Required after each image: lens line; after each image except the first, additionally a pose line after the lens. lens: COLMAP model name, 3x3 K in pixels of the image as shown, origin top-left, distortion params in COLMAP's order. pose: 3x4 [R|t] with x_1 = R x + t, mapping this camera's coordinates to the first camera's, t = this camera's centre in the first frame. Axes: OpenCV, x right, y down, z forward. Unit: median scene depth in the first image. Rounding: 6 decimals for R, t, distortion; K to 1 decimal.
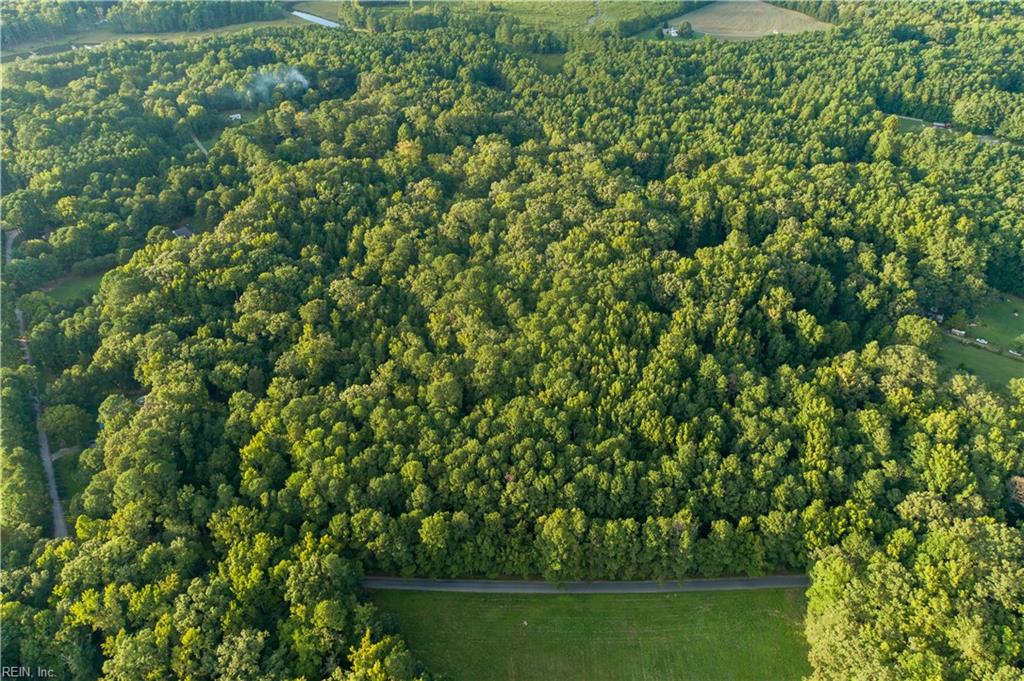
lens RADIAL K [[698.0, 0, 513.2], [0, 698.0, 341.2], [0, 0, 1]] dist [-0.001793, 0.007161]
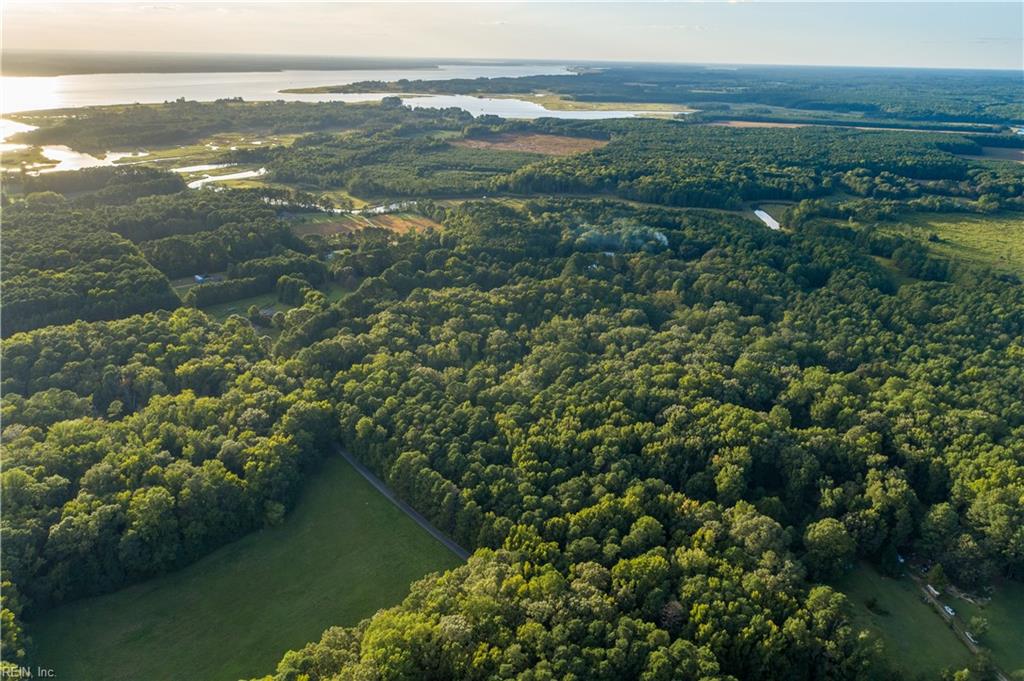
lens RADIAL K [[698.0, 0, 511.0], [0, 698.0, 340.6], [0, 0, 1]] dist [-0.001793, 0.007161]
pose [[0.656810, 0.302118, -0.690887, 0.954271], [-0.476489, 0.876410, -0.069742, 0.030102], [0.584430, 0.375007, 0.719591, -0.062216]]
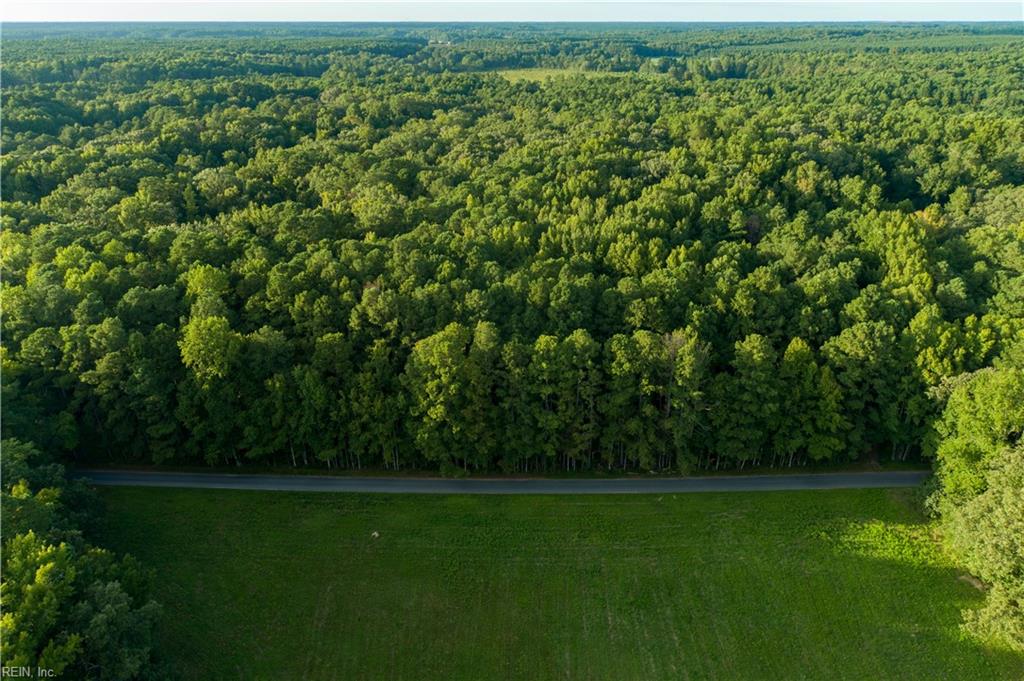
lens RADIAL K [[698.0, 0, 511.7], [0, 698.0, 337.4], [0, 0, 1]] dist [-0.001793, 0.007161]
pose [[0.999913, 0.003751, -0.012668, 0.095895], [-0.006506, 0.974327, -0.225042, 0.299539], [0.011499, 0.225105, 0.974267, 0.380476]]
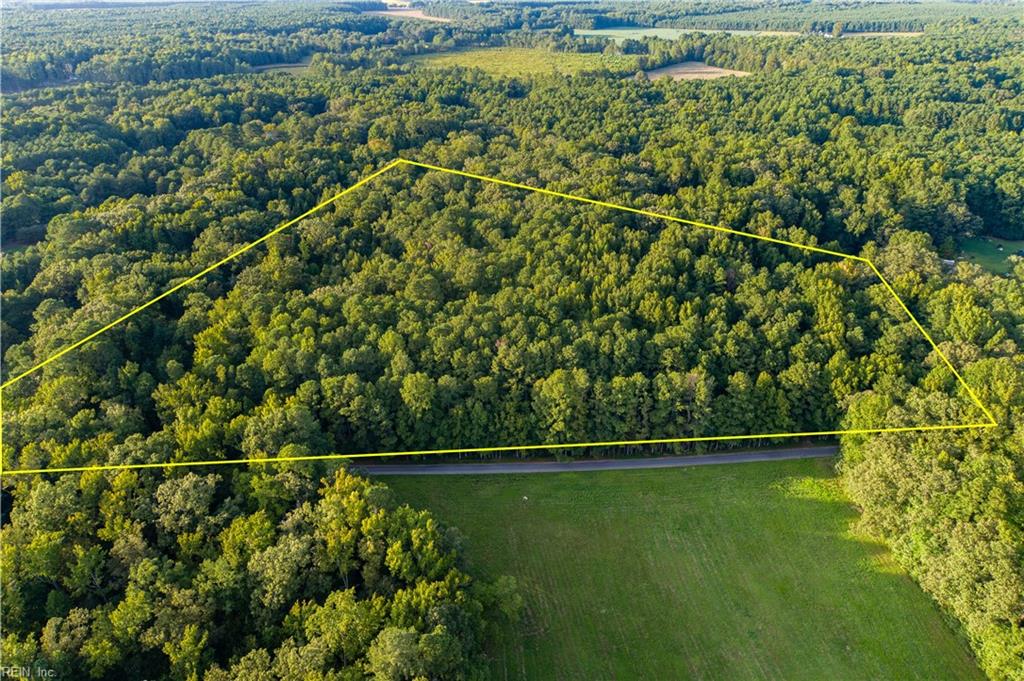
lens RADIAL K [[698.0, 0, 514.2], [0, 698.0, 339.3], [0, 0, 1]] dist [-0.001793, 0.007161]
pose [[0.998325, -0.025177, 0.052096, -0.028675], [0.033109, 0.986964, -0.157496, 0.274005], [-0.047451, 0.158957, 0.986144, 0.095432]]
